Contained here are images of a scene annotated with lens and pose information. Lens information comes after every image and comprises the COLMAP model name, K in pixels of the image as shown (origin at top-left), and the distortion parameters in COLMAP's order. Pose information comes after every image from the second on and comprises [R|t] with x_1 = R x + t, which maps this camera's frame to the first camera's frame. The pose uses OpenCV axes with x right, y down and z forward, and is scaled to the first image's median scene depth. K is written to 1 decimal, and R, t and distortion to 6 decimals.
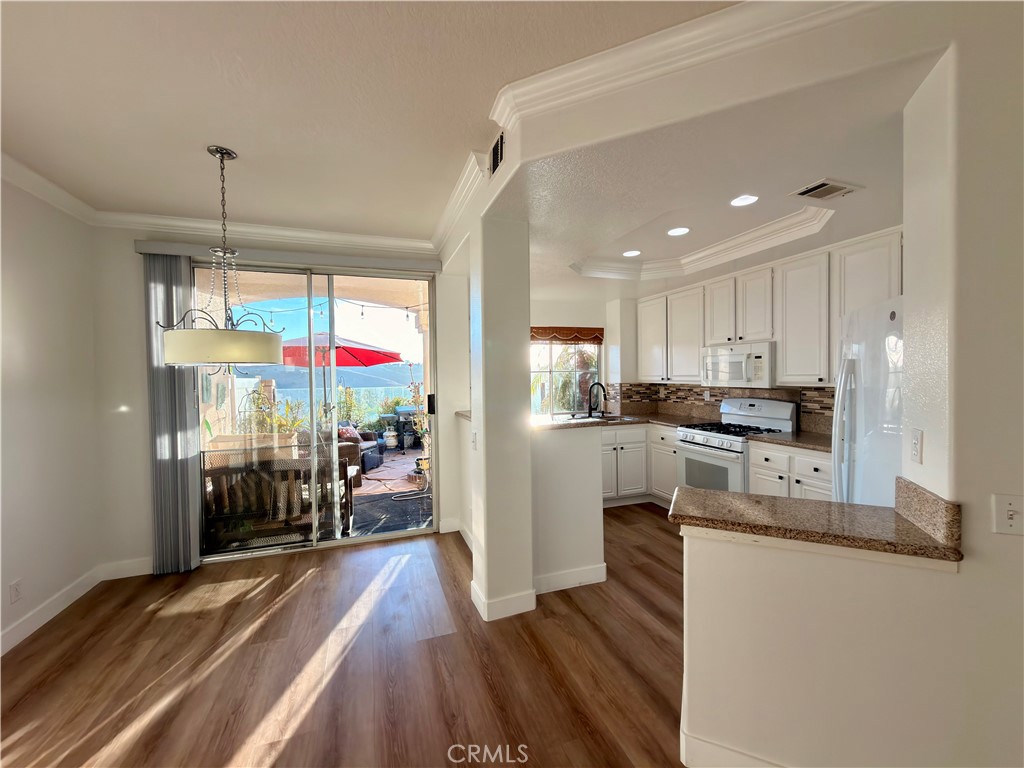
lens RADIAL K [[408.8, 0, 511.5], [0, 408.8, 384.2], [0, 0, 1]] dist [-0.001825, 0.000240]
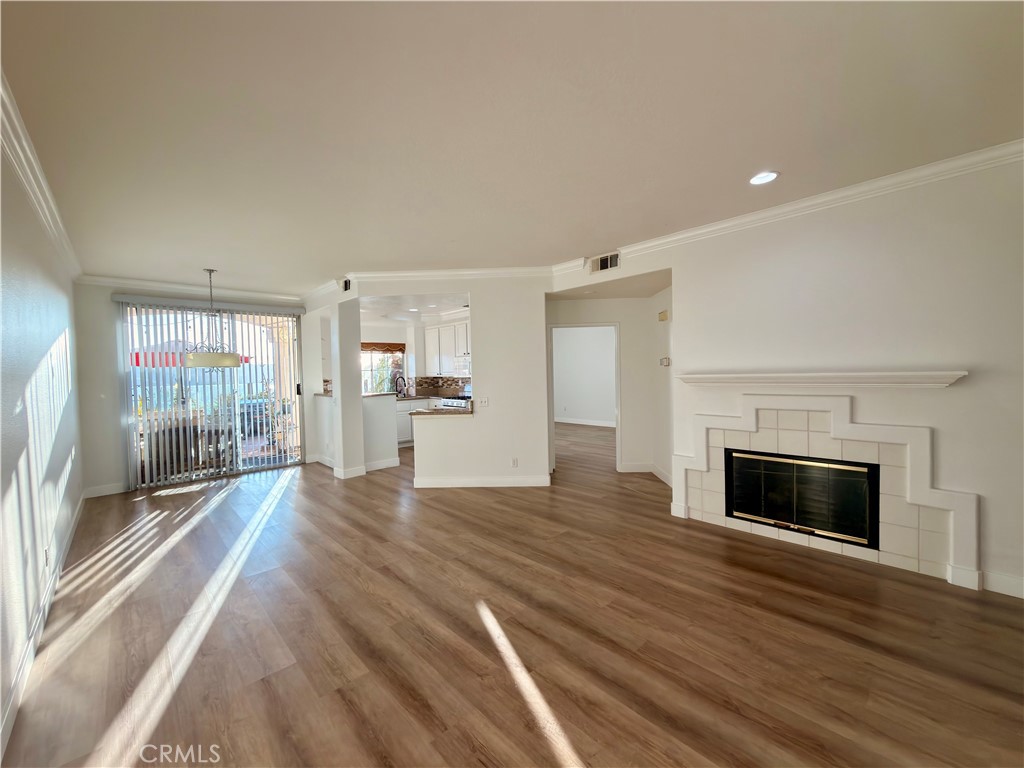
lens RADIAL K [[408.8, 0, 516.0], [0, 408.8, 380.1], [0, 0, 1]] dist [-0.001825, 0.000240]
pose [[0.907896, -0.014742, 0.418936, -0.090124], [0.017127, 0.999851, -0.001934, 0.029898], [-0.418845, 0.008931, 0.908014, -1.006600]]
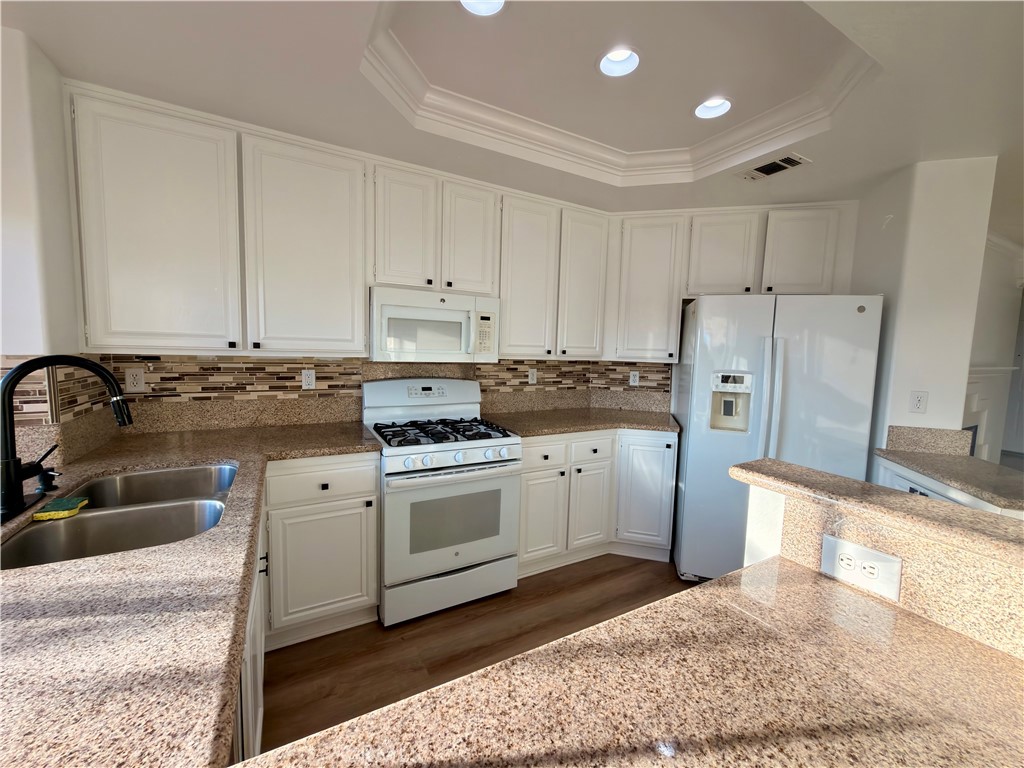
lens RADIAL K [[408.8, 0, 512.5], [0, 408.8, 382.4], [0, 0, 1]] dist [-0.001825, 0.000240]
pose [[-0.170989, -0.077414, 0.982227, -0.089437], [-0.006238, 0.996974, 0.077491, -0.011771], [-0.985253, 0.007123, -0.170955, 1.051614]]
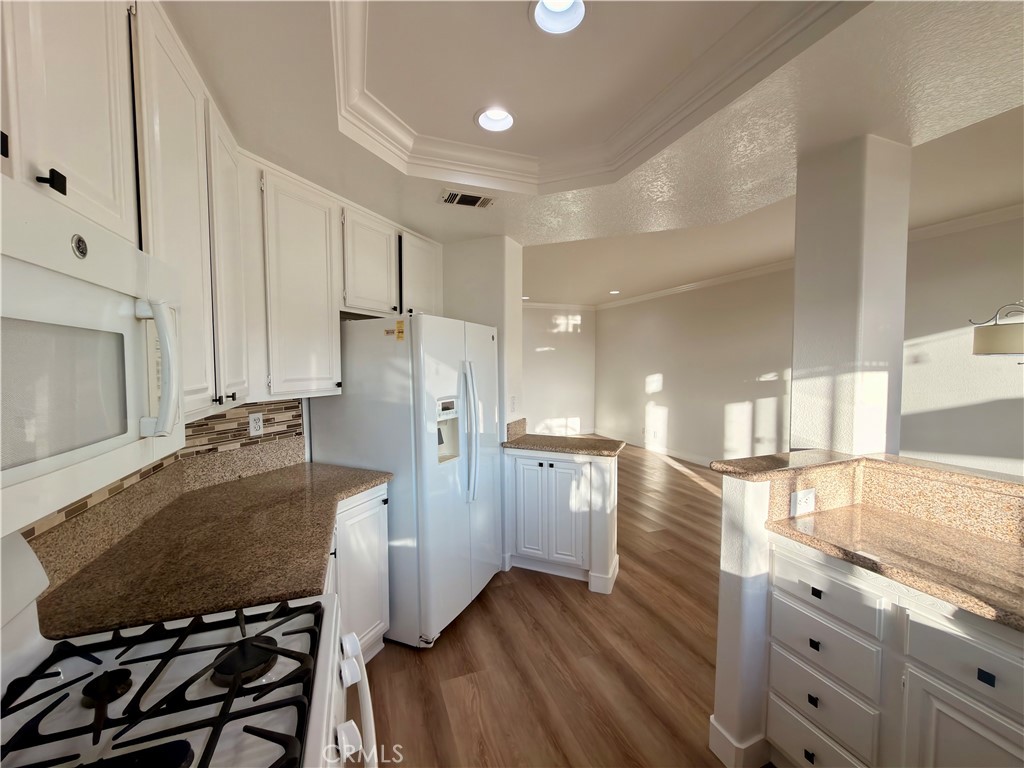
lens RADIAL K [[408.8, 0, 510.9], [0, 408.8, 382.8], [0, 0, 1]] dist [-0.001825, 0.000240]
pose [[-0.999422, 0.019684, -0.027733, 0.407395], [0.017739, 0.997478, 0.068719, -0.043862], [0.029016, 0.068188, -0.997250, 1.212891]]
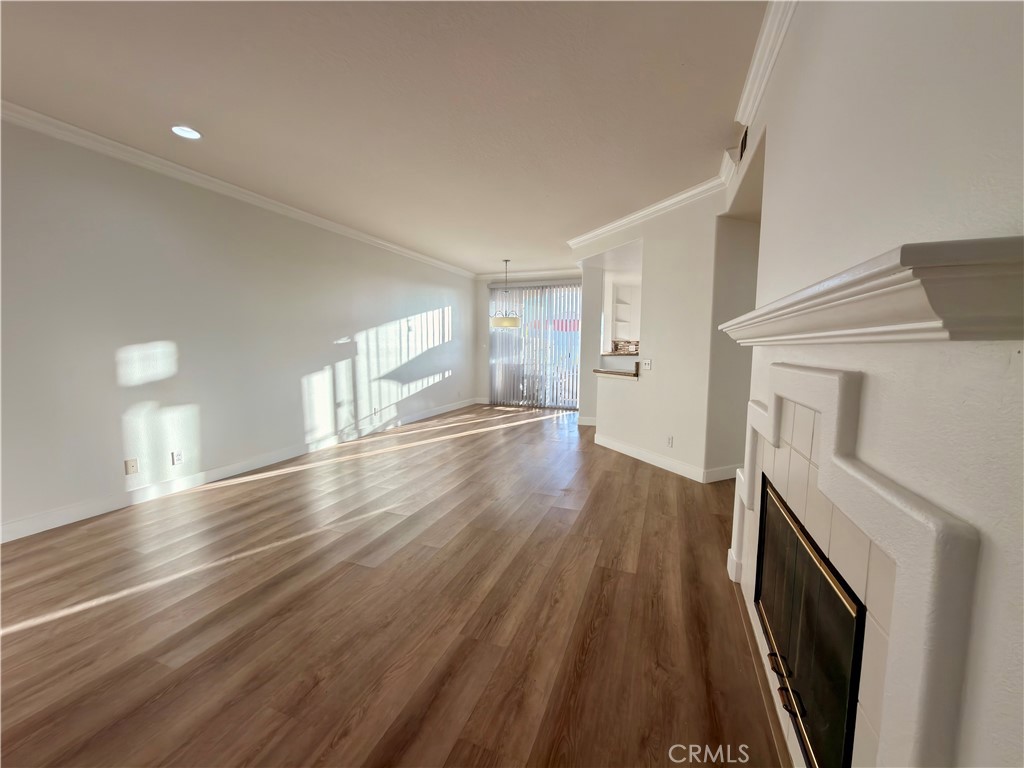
lens RADIAL K [[408.8, 0, 513.1], [0, 408.8, 386.1], [0, 0, 1]] dist [-0.001825, 0.000240]
pose [[0.769790, 0.077795, -0.633539, 0.857023], [-0.021949, 0.995184, 0.095532, 0.056533], [0.637920, -0.059634, 0.767790, -0.882608]]
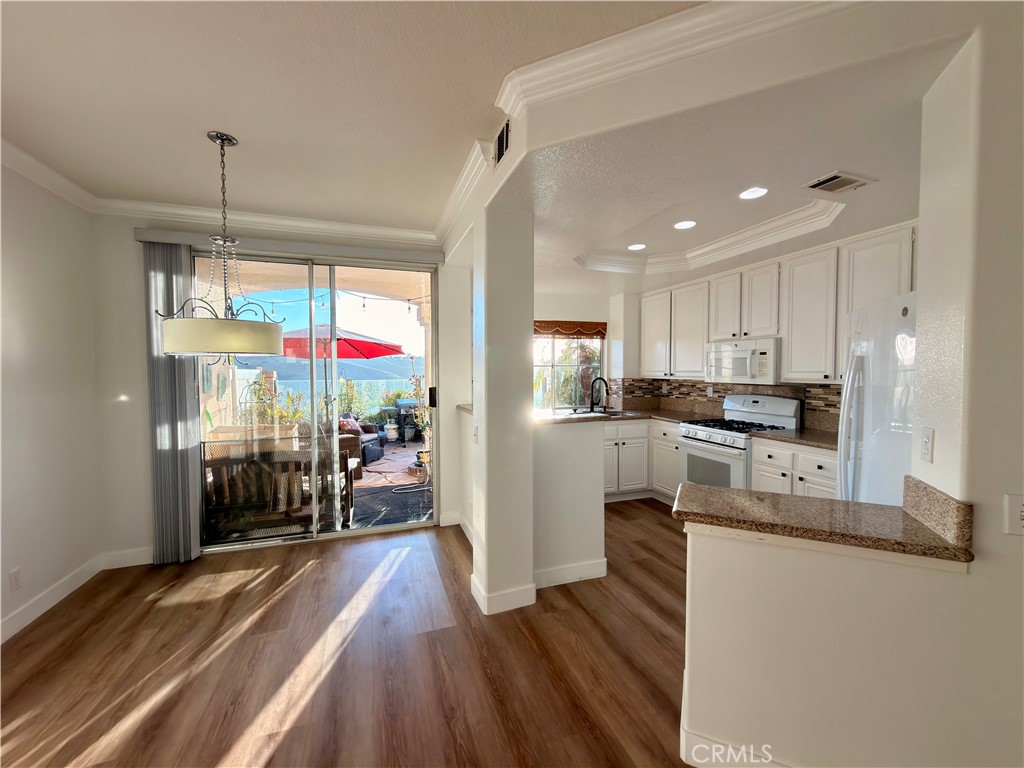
lens RADIAL K [[408.8, 0, 511.7], [0, 408.8, 384.1], [0, 0, 1]] dist [-0.001825, 0.000240]
pose [[0.999935, 0.011133, -0.002326, -0.002281], [-0.011099, 0.999838, 0.014152, 0.001210], [0.002483, -0.014125, 0.999897, 0.007055]]
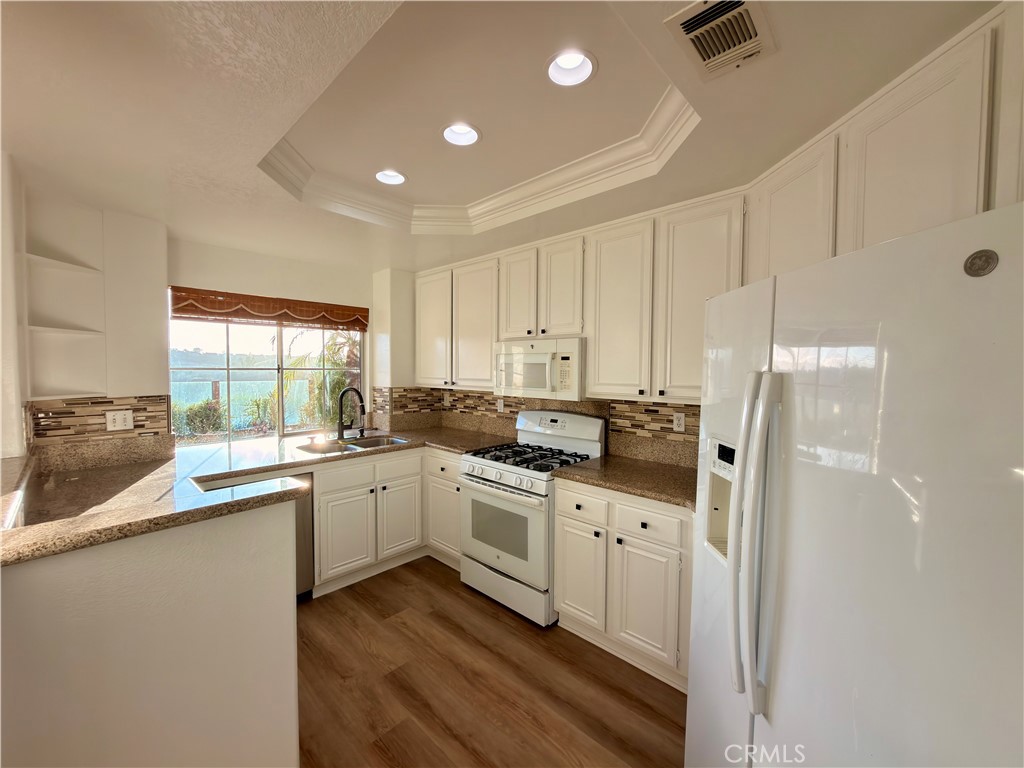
lens RADIAL K [[408.8, 0, 511.9], [0, 408.8, 382.8], [0, 0, 1]] dist [-0.001825, 0.000240]
pose [[0.886926, 0.006123, 0.461871, 0.179339], [-0.011179, 0.999904, 0.008212, -0.026740], [-0.461777, -0.012447, 0.886909, 0.389047]]
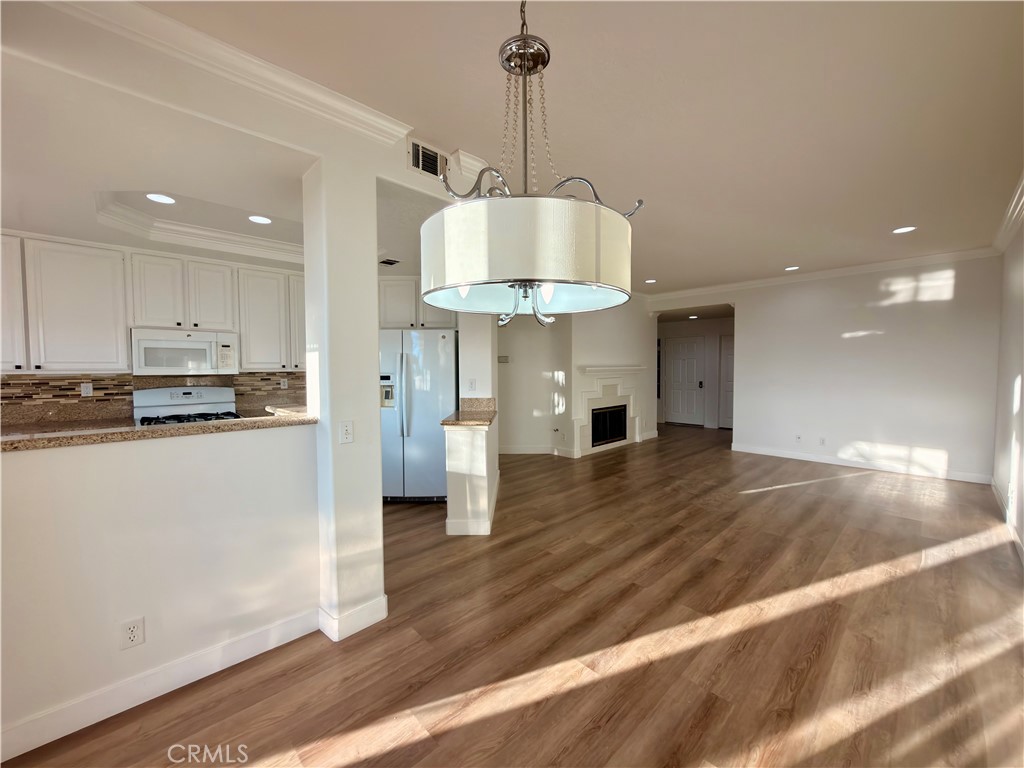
lens RADIAL K [[408.8, 0, 513.8], [0, 408.8, 381.8], [0, 0, 1]] dist [-0.001825, 0.000240]
pose [[-0.411830, -0.016484, 0.911112, -0.686377], [0.031152, 0.998997, 0.032155, 0.017527], [-0.910728, 0.041625, -0.410903, 0.737758]]
